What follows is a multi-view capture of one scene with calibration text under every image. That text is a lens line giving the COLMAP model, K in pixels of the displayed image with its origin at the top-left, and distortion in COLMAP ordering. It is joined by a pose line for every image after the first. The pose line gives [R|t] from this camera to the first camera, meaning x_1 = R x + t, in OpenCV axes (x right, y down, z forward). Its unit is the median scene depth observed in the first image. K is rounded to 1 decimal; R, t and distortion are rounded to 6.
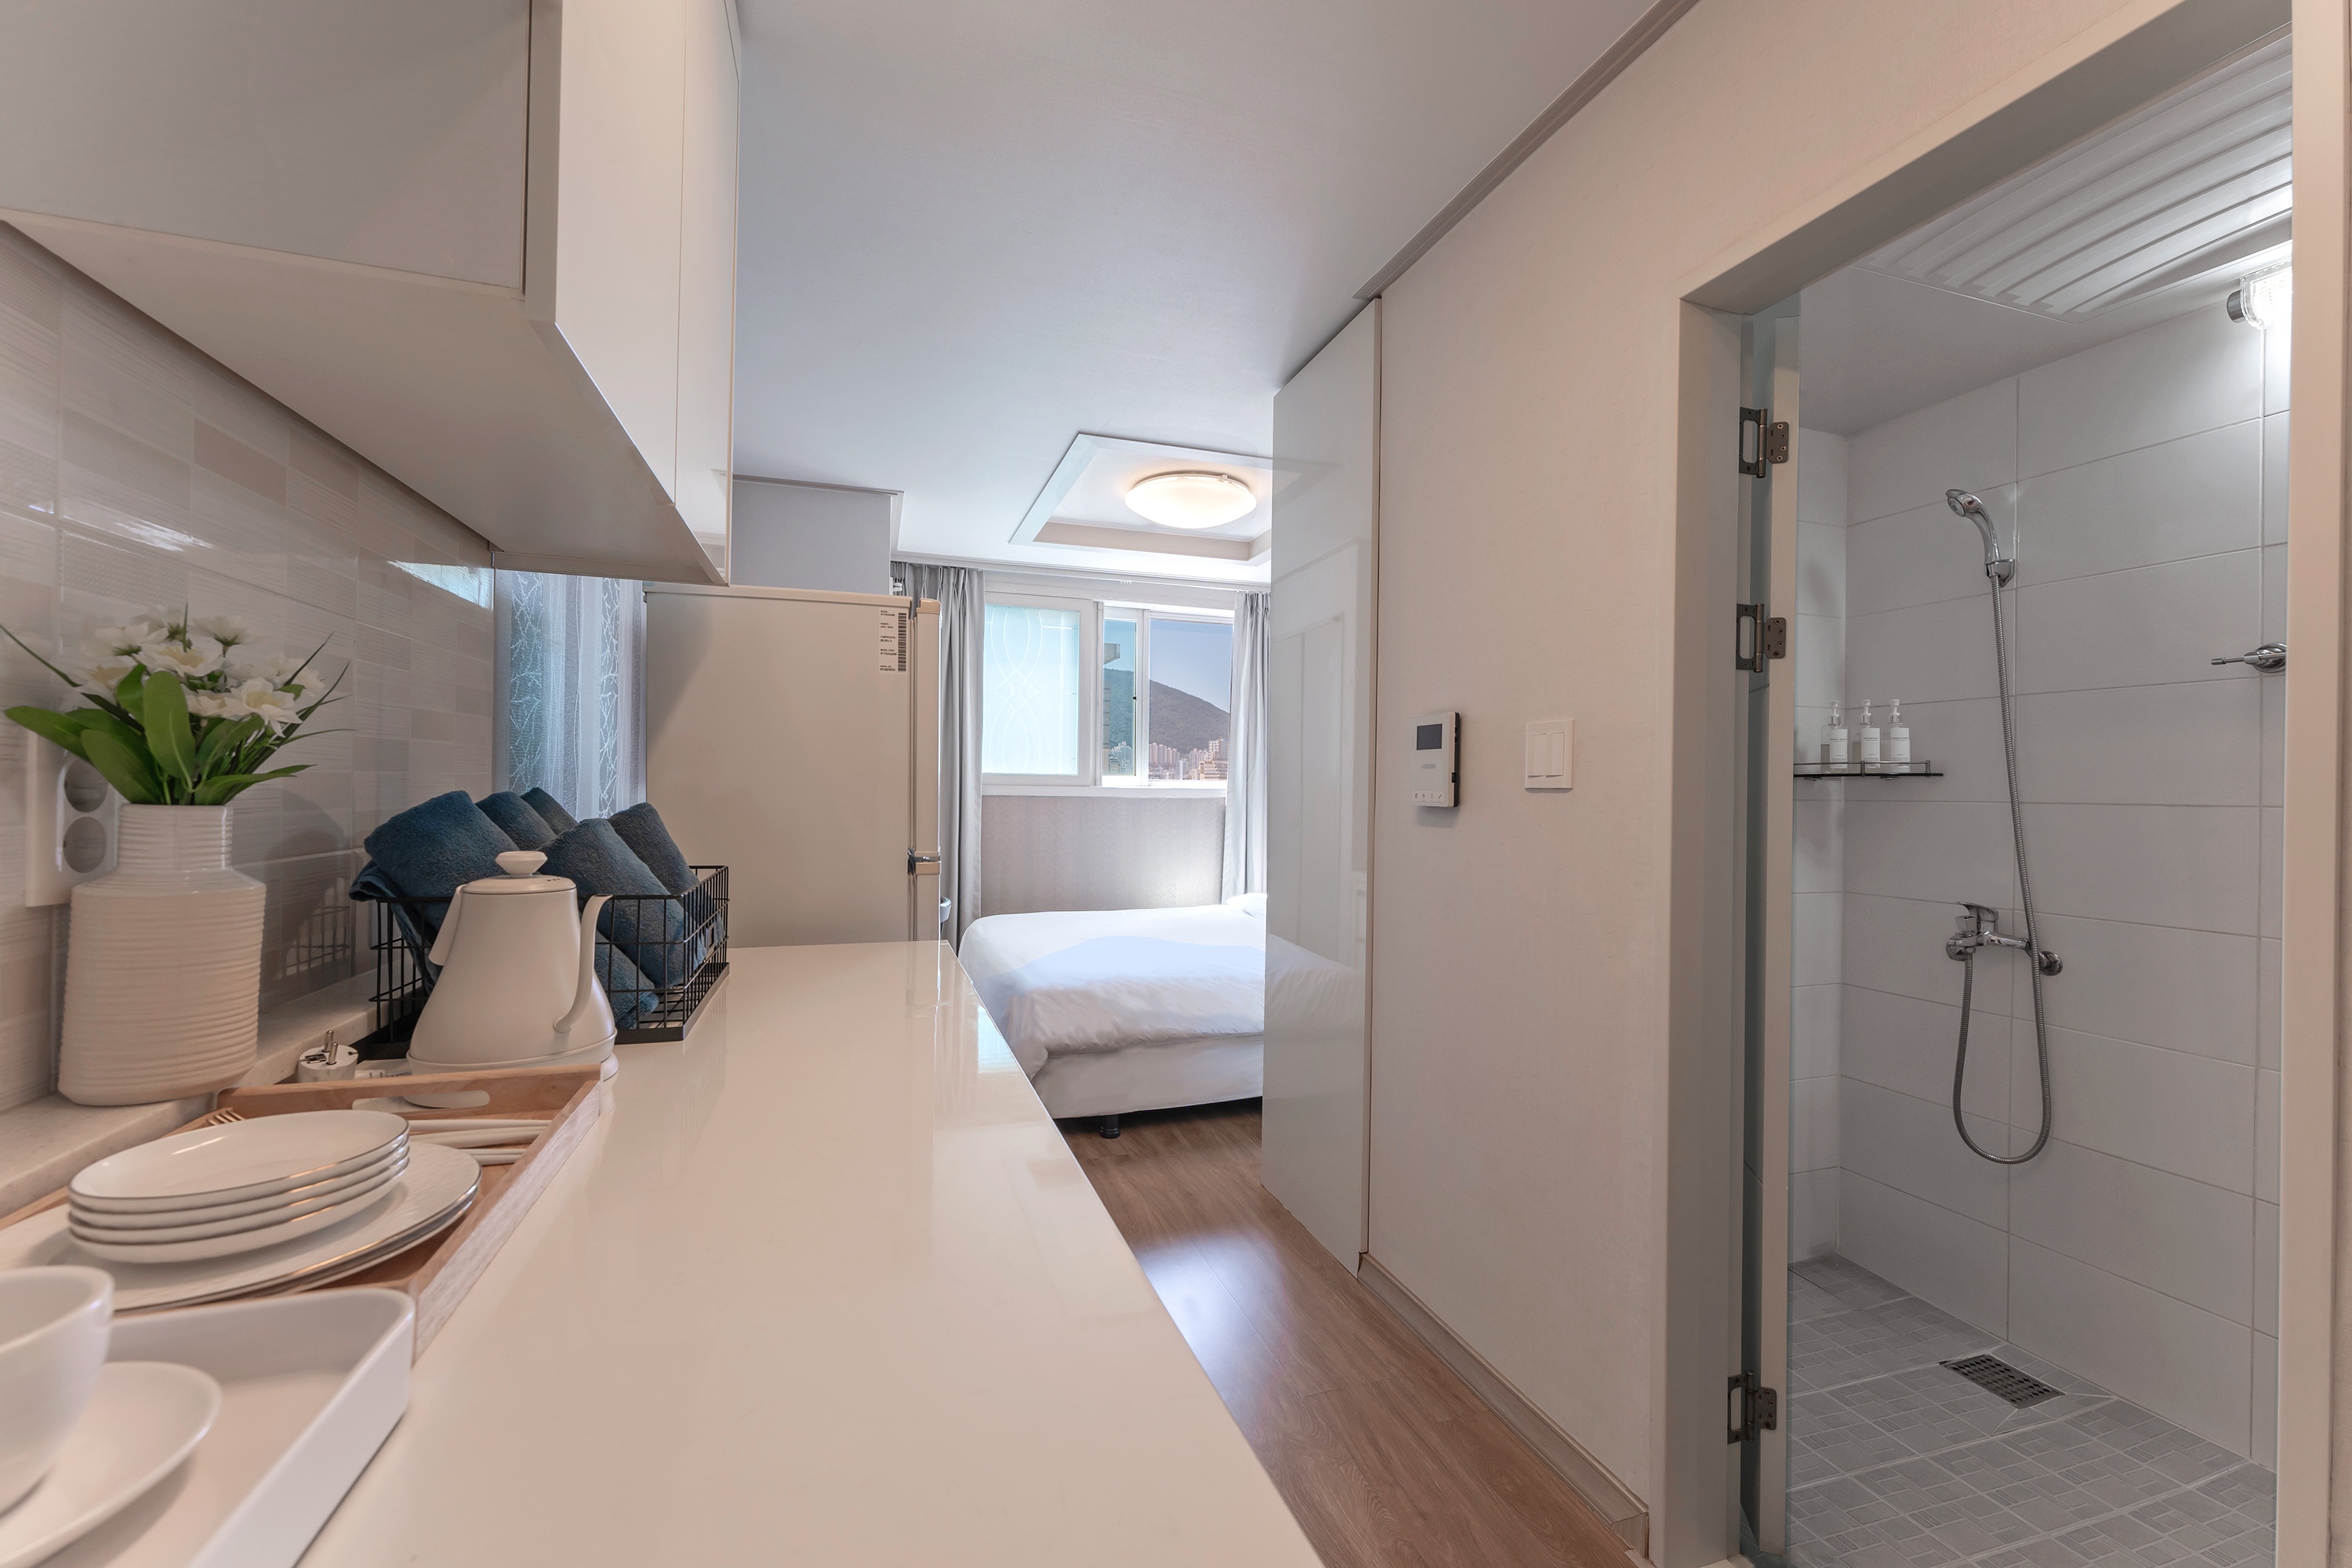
lens RADIAL K [[928.9, 0, 1162.2], [0, 928.9, 784.4], [0, 0, 1]] dist [0.000159, -0.000624]
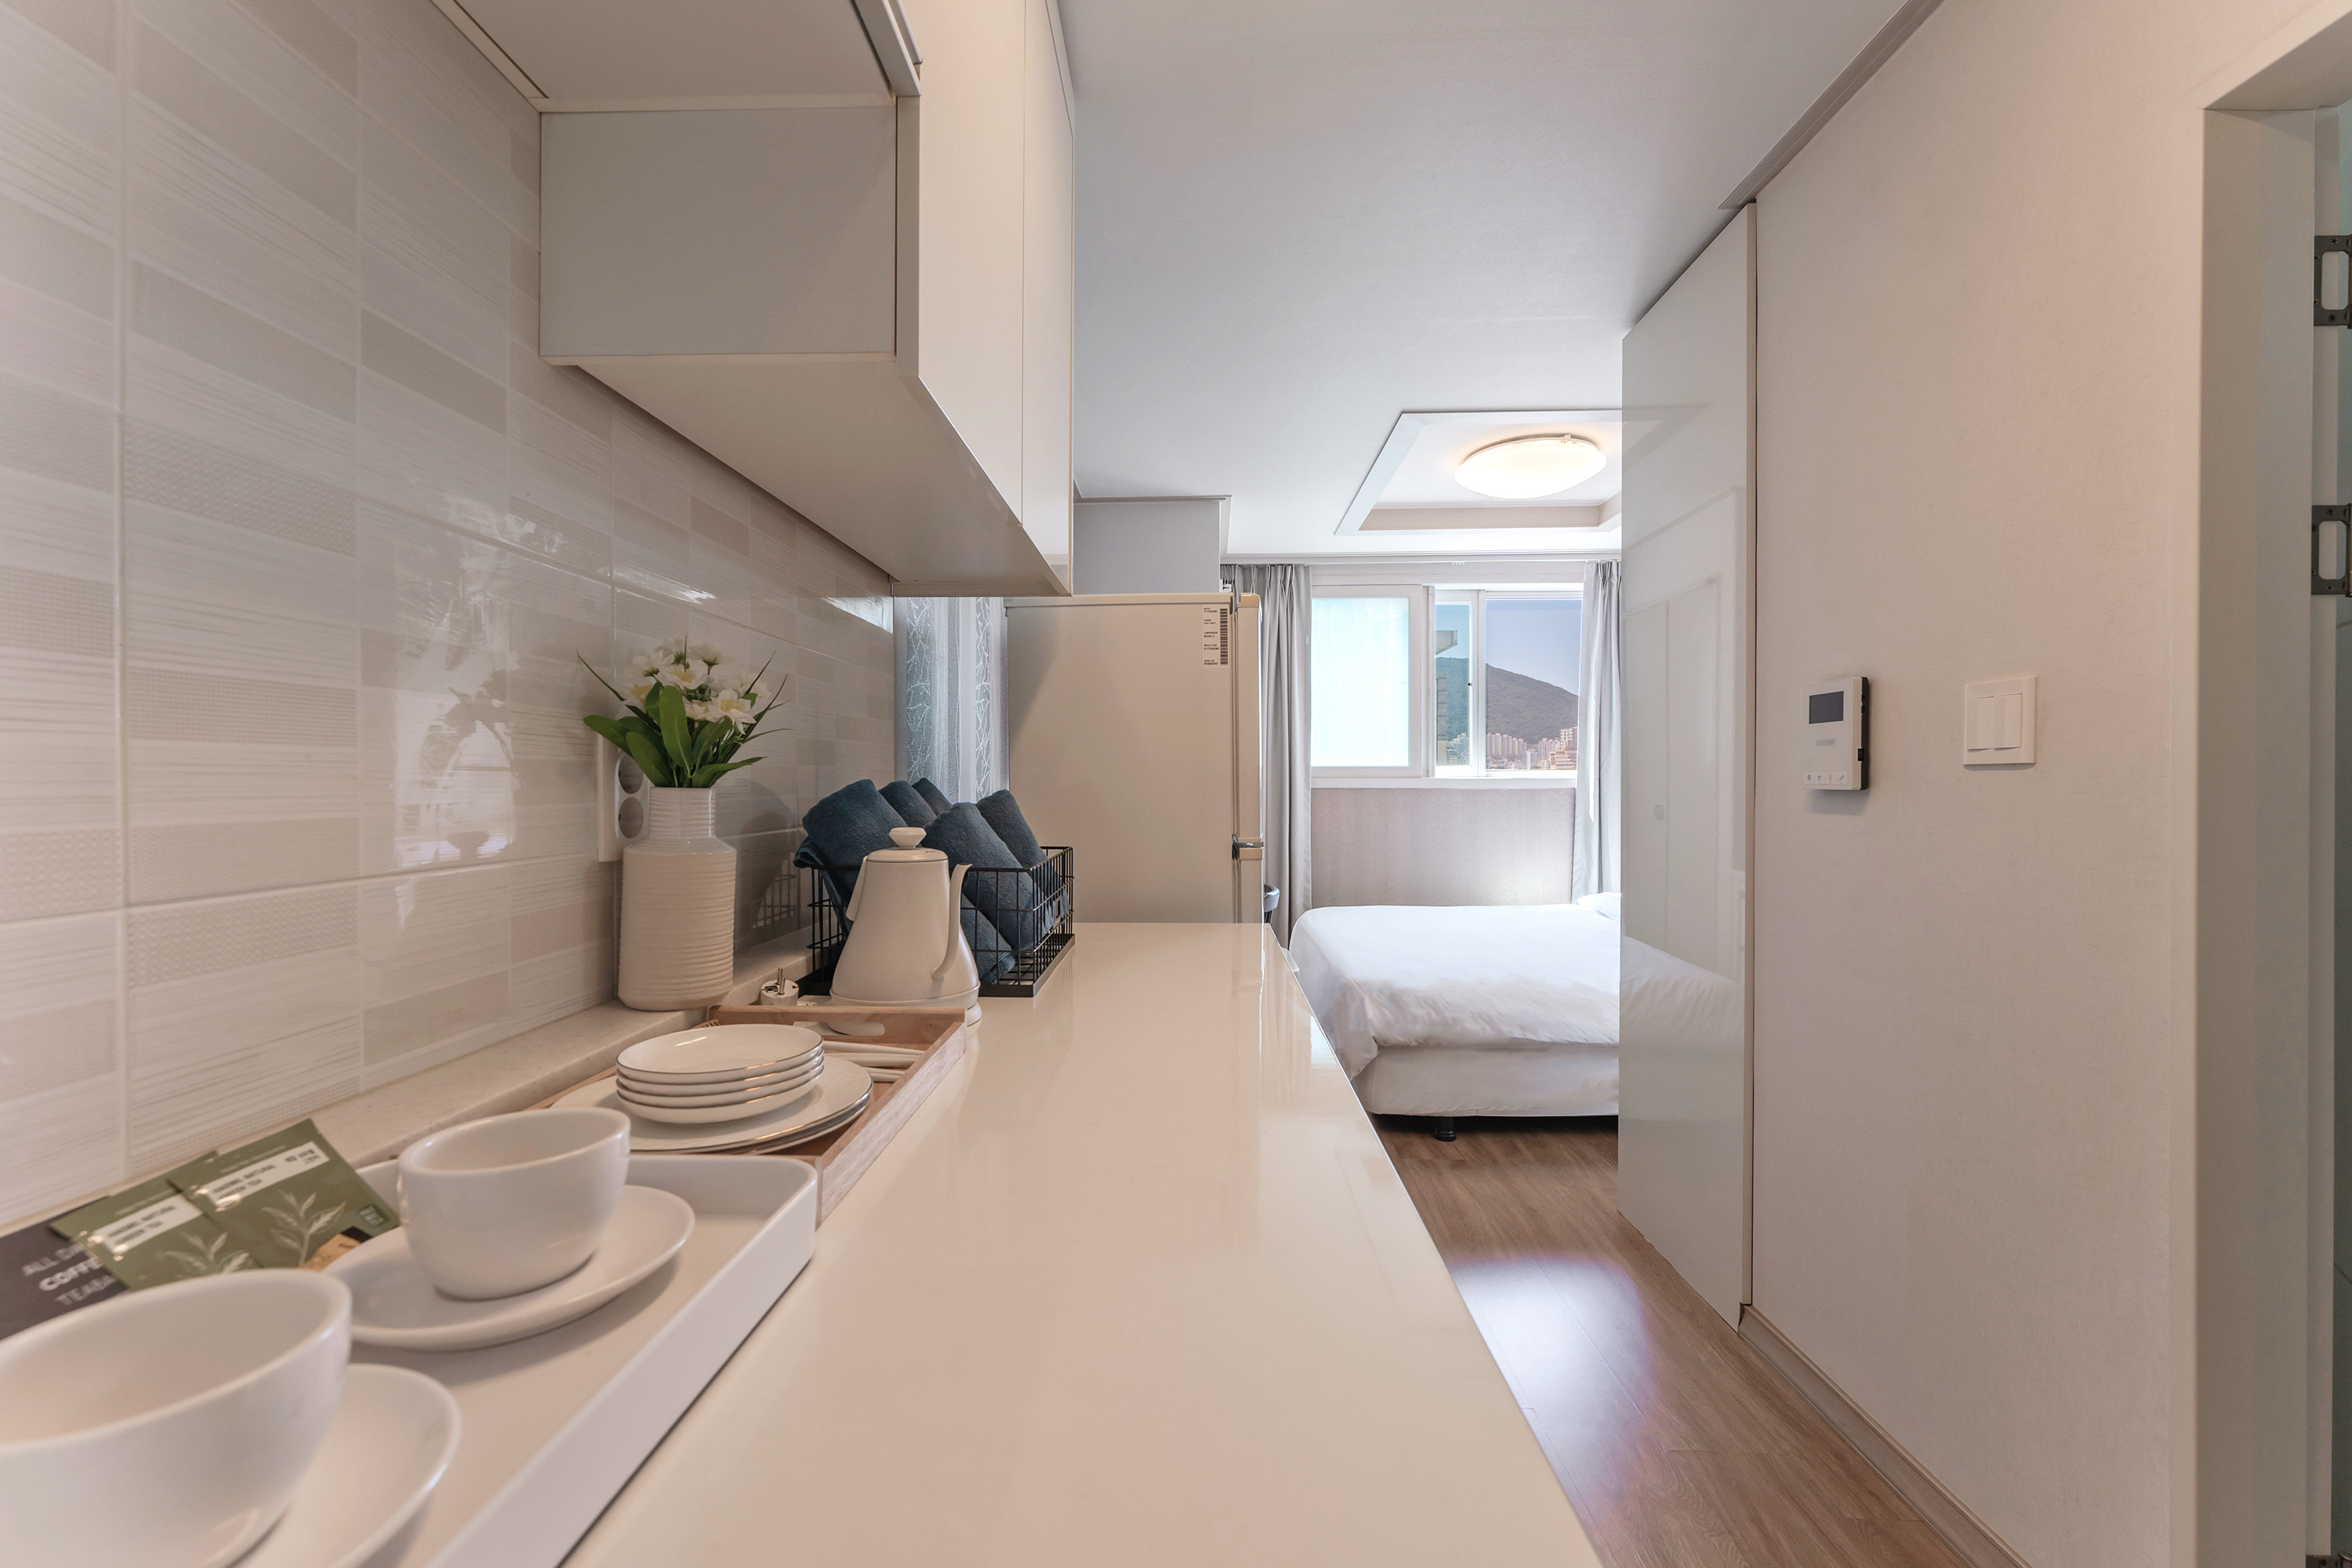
lens RADIAL K [[928.9, 0, 1167.2], [0, 928.9, 785.4], [0, 0, 1]] dist [0.000159, -0.000624]
pose [[0.938091, -0.012322, -0.346169, 0.016646], [0.013871, 0.999902, 0.001997, 0.009470], [0.346110, -0.006675, 0.938170, -0.000854]]
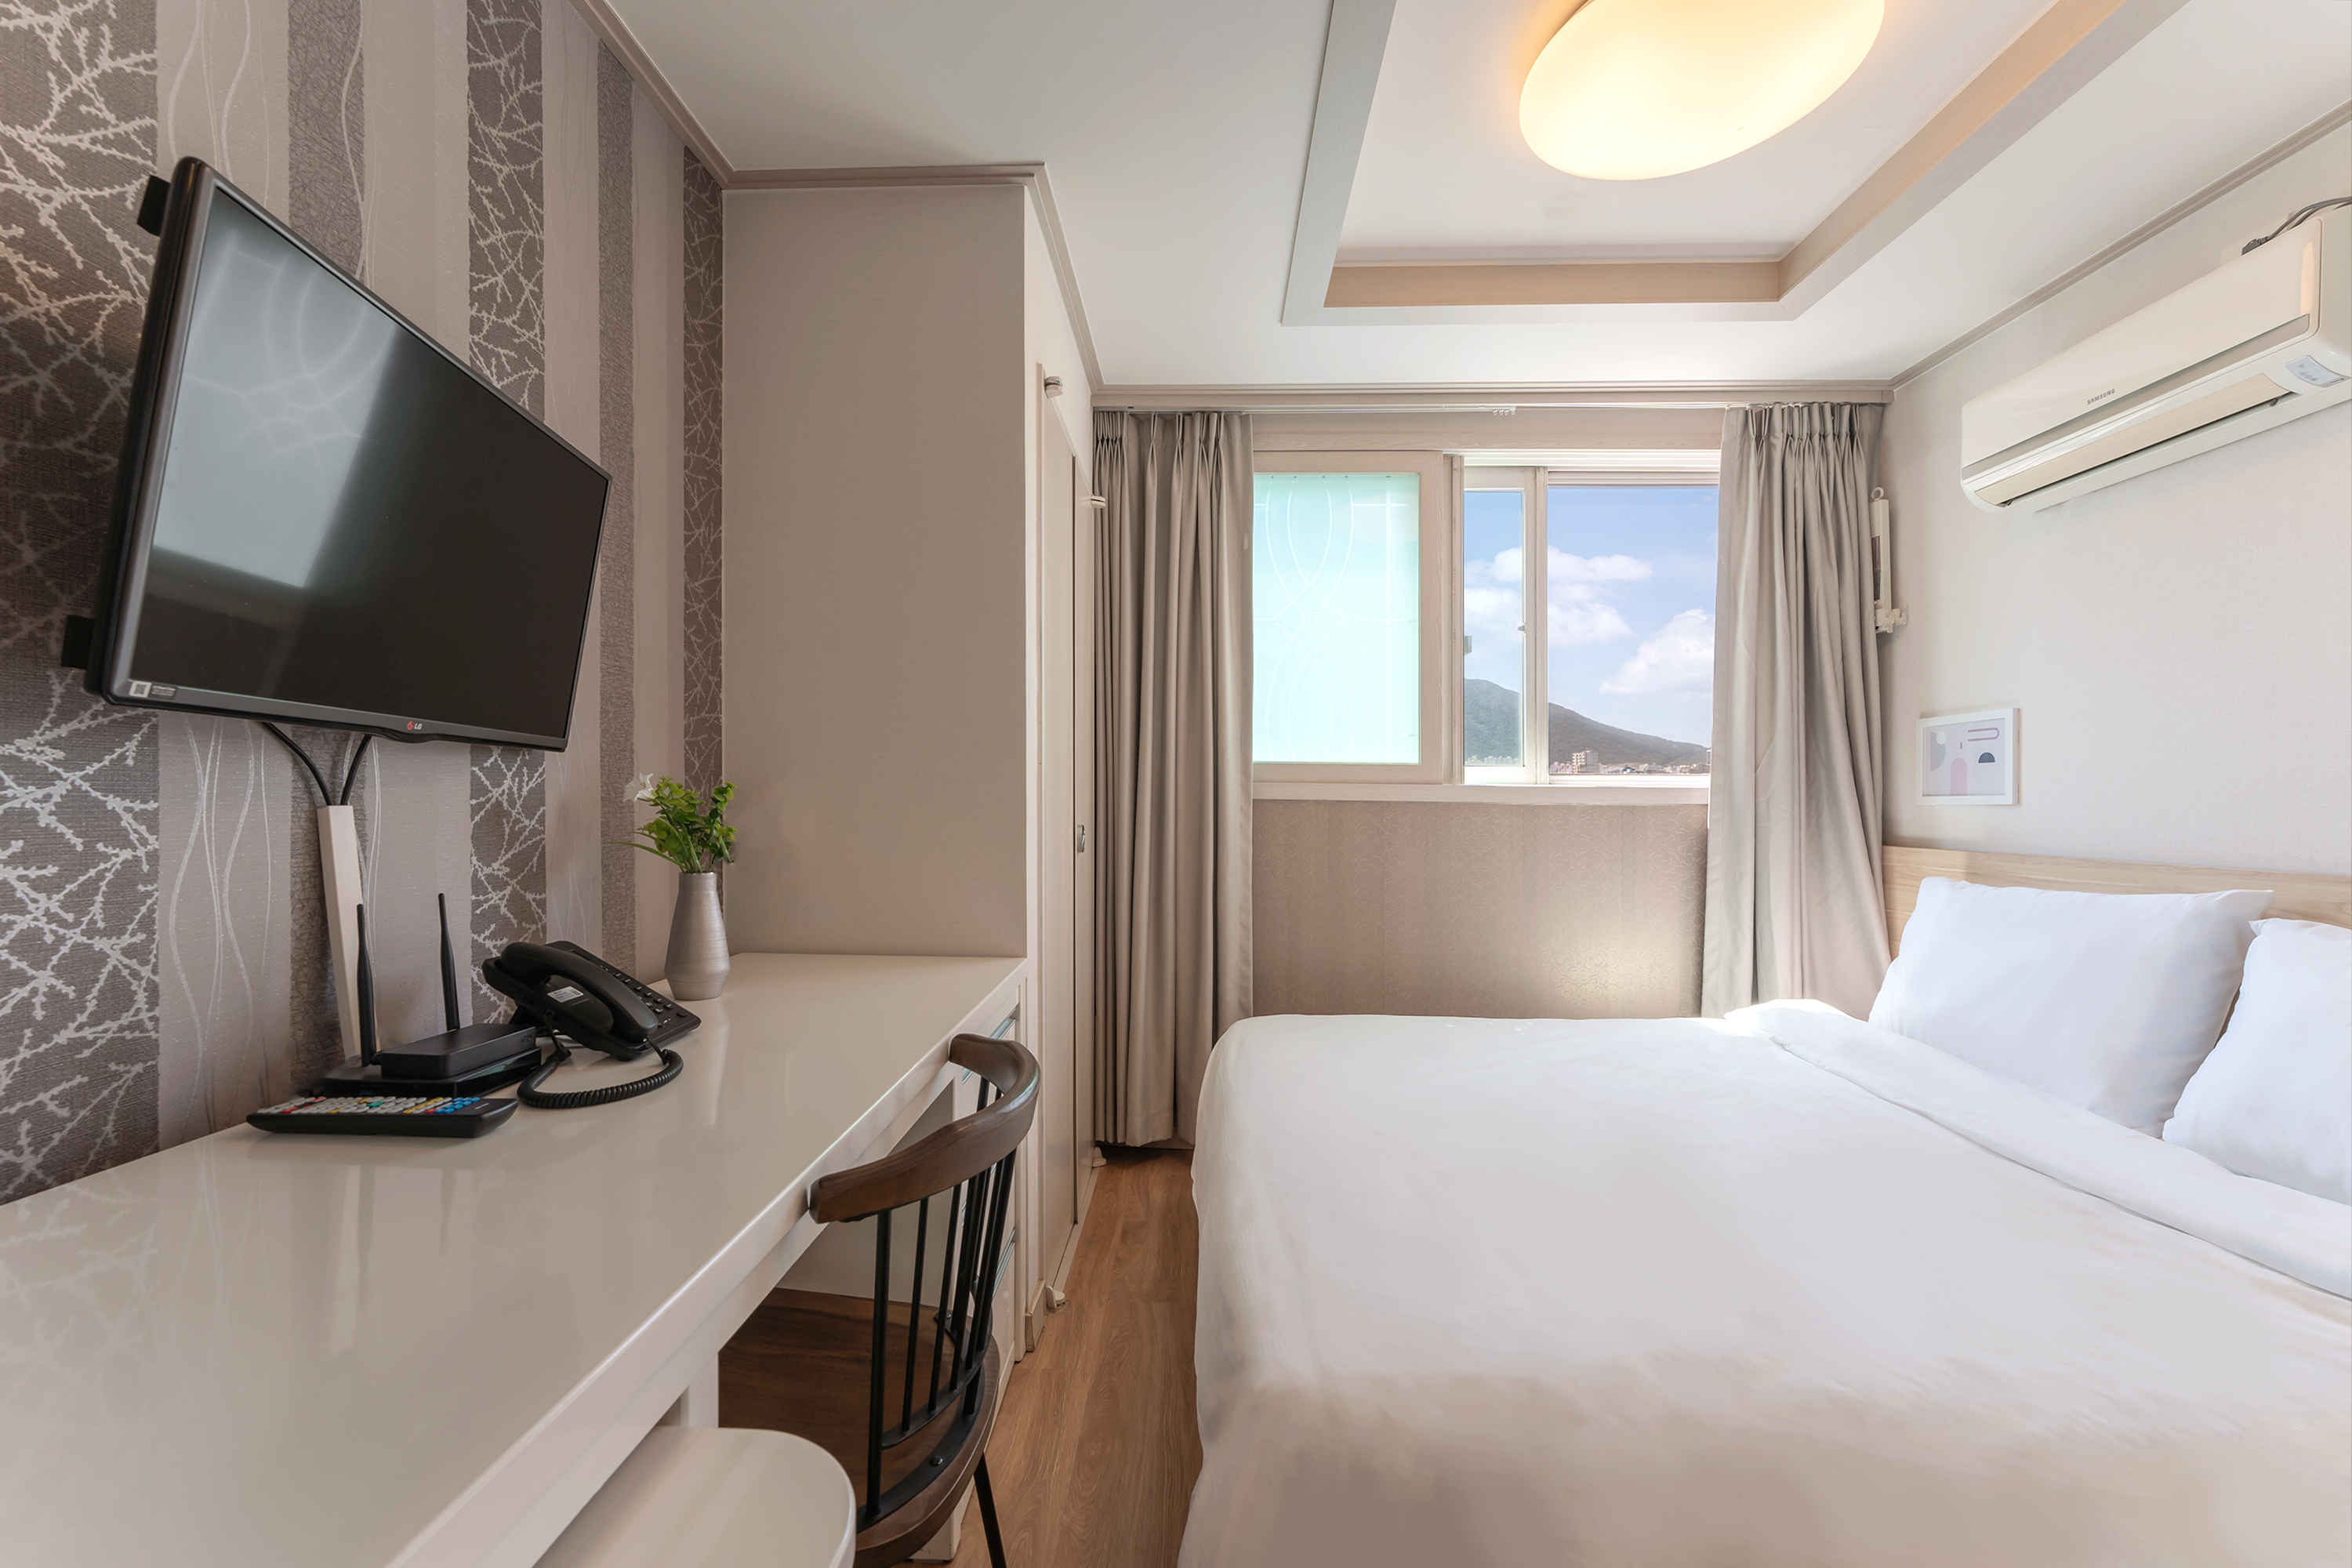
lens RADIAL K [[937.5, 0, 1167.5], [0, 937.5, 800.9], [0, 0, 1]] dist [-0.012816, -0.000200]
pose [[0.946053, -0.013901, -0.323714, -0.110161], [0.007505, 0.999751, -0.020998, 0.049346], [0.323925, 0.017436, 0.945922, 0.861829]]
